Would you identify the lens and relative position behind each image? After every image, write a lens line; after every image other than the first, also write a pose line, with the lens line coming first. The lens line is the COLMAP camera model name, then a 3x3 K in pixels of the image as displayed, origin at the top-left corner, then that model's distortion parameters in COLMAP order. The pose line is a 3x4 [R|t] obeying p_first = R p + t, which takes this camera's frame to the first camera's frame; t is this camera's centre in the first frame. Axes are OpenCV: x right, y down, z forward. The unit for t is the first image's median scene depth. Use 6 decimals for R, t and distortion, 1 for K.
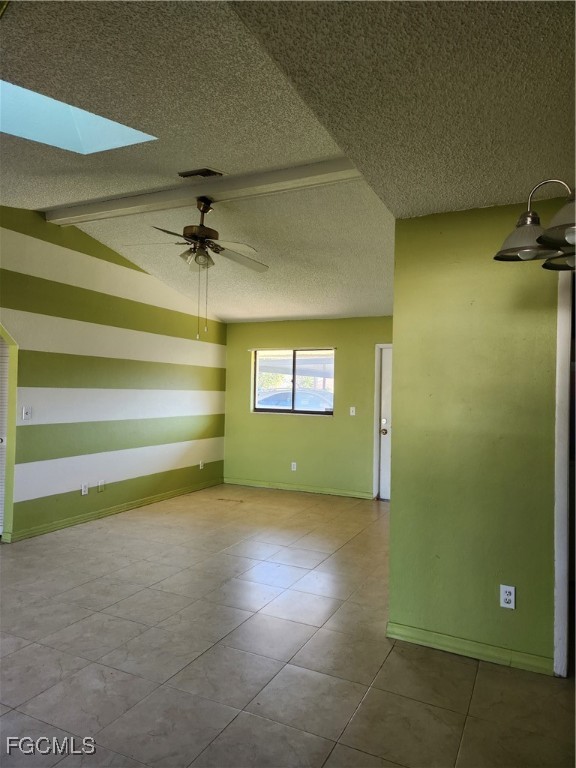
lens RADIAL K [[515.8, 0, 288.0], [0, 515.8, 384.0], [0, 0, 1]] dist [0.061953, -0.006386]
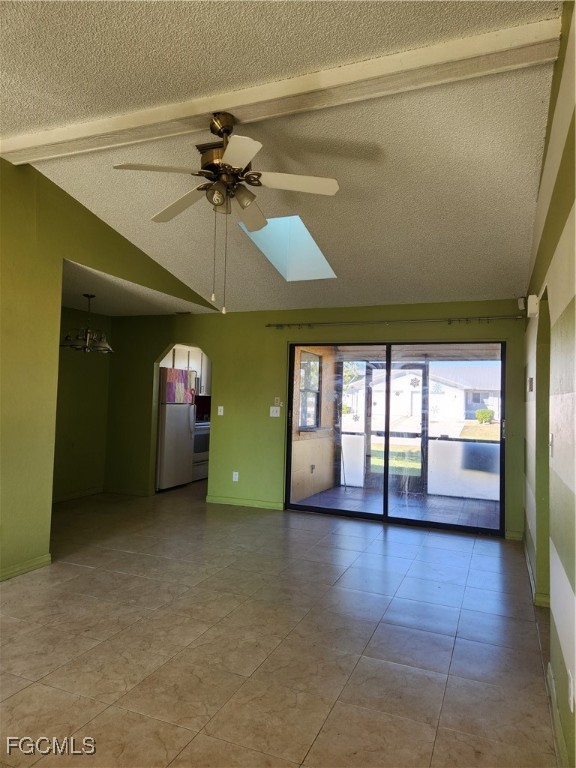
lens RADIAL K [[504.9, 0, 288.1], [0, 504.9, 375.4], [0, 0, 1]] dist [0.095462, -0.078701]
pose [[-0.996542, -0.052011, -0.064795, -0.245363], [-0.047832, 0.996773, -0.064459, 0.041966], [0.067939, -0.061137, -0.995815, 1.875828]]
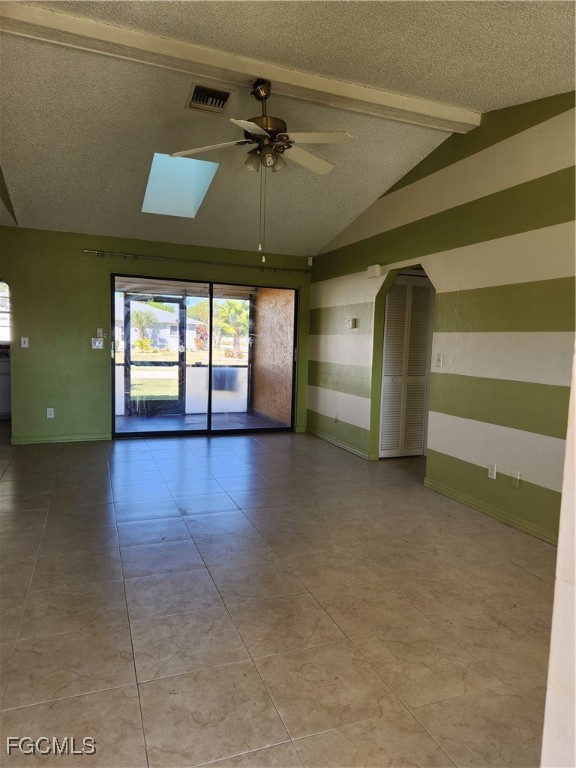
lens RADIAL K [[515.8, 0, 288.0], [0, 515.8, 384.0], [0, 0, 1]] dist [0.061953, -0.006386]
pose [[-0.679823, 0.018943, -0.733131, 0.465475], [-0.033653, 0.997808, 0.056987, 0.069602], [0.732603, 0.063413, -0.677695, 1.794770]]
